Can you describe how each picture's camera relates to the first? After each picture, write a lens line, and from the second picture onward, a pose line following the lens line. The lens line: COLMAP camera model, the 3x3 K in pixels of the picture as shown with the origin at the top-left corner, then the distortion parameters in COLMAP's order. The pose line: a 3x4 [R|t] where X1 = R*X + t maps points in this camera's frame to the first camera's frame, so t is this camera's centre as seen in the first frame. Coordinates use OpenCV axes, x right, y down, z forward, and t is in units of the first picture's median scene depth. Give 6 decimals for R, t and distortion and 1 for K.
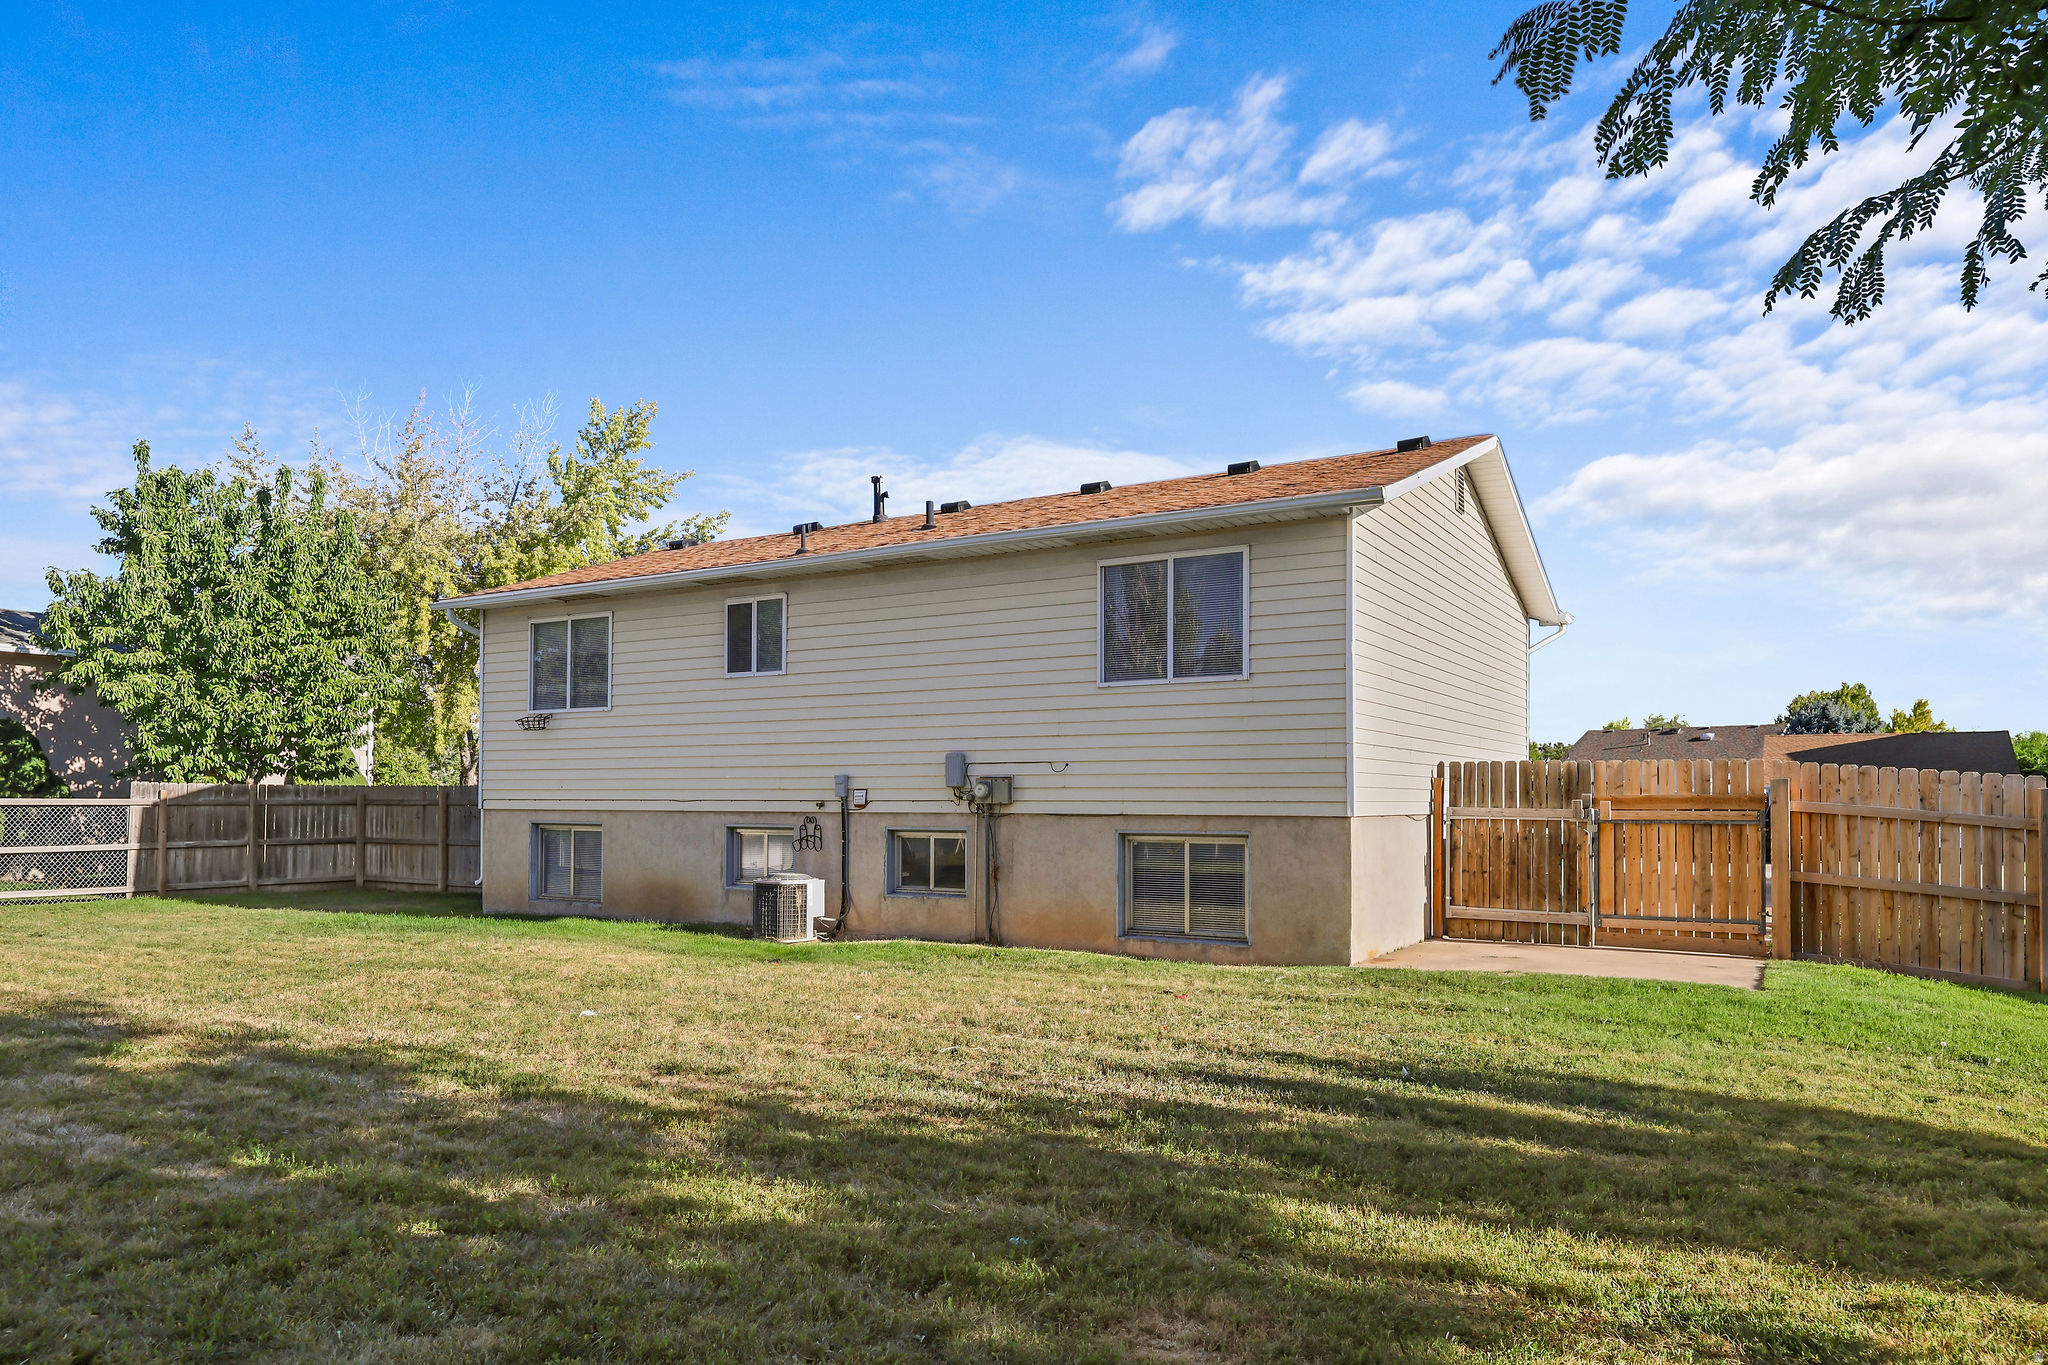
lens RADIAL K [[1314.7, 0, 1035.5], [0, 1314.7, 688.5], [0, 0, 1]] dist [0.001077, 0.000067]
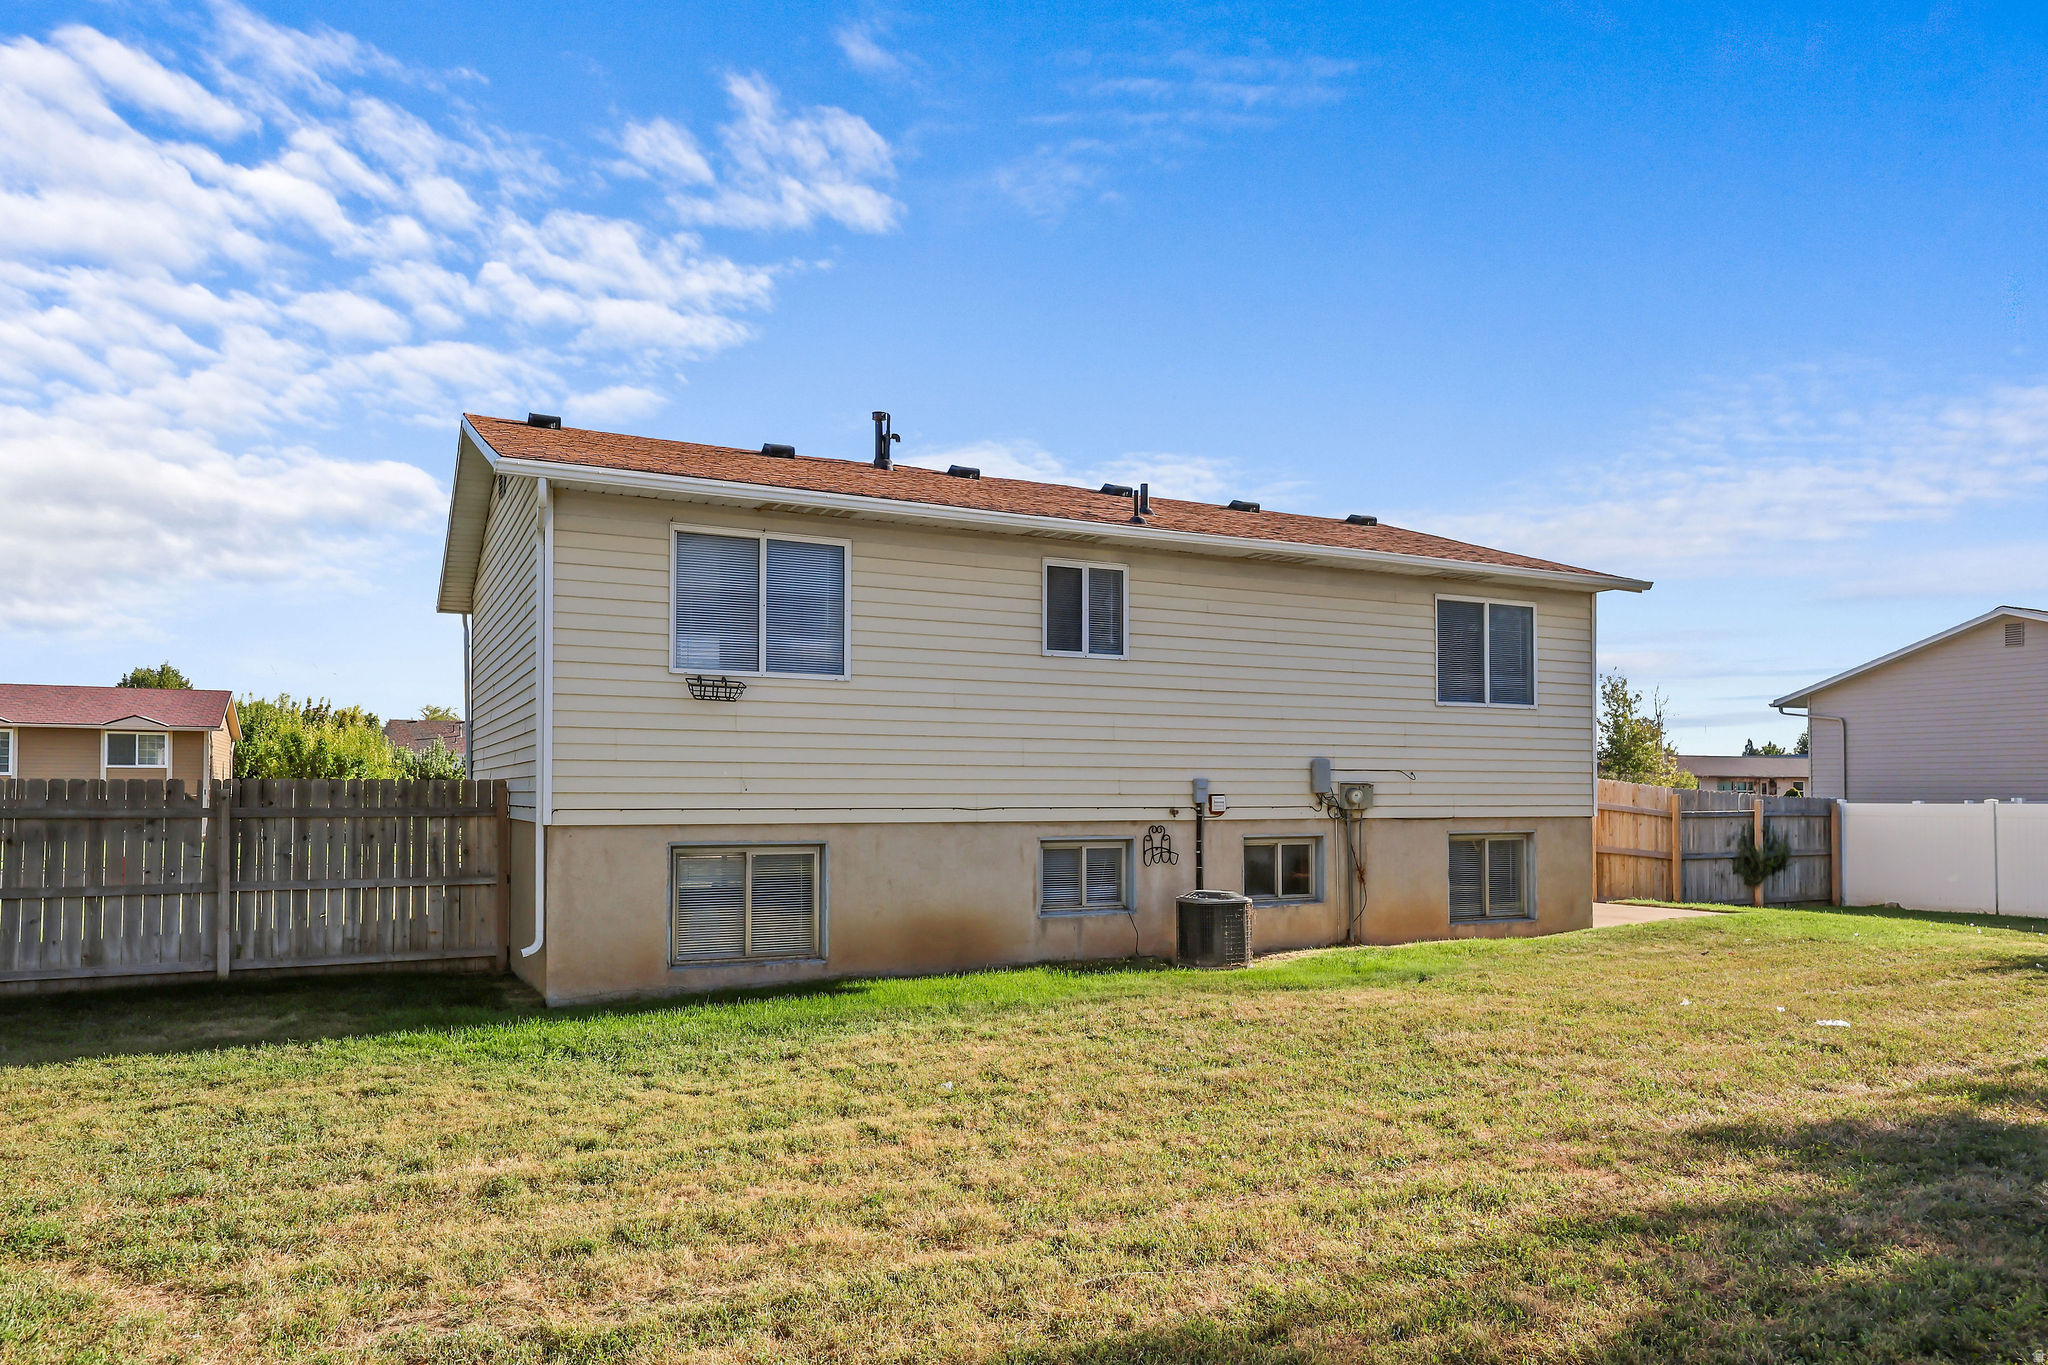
lens RADIAL K [[1314.7, 0, 1043.7], [0, 1314.7, 686.1], [0, 0, 1]] dist [0.001077, 0.000067]
pose [[0.527353, 0.070316, 0.846732, -1.376114], [-0.068264, 0.996854, -0.040268, 0.064841], [-0.846900, -0.036566, 0.530494, 0.866137]]
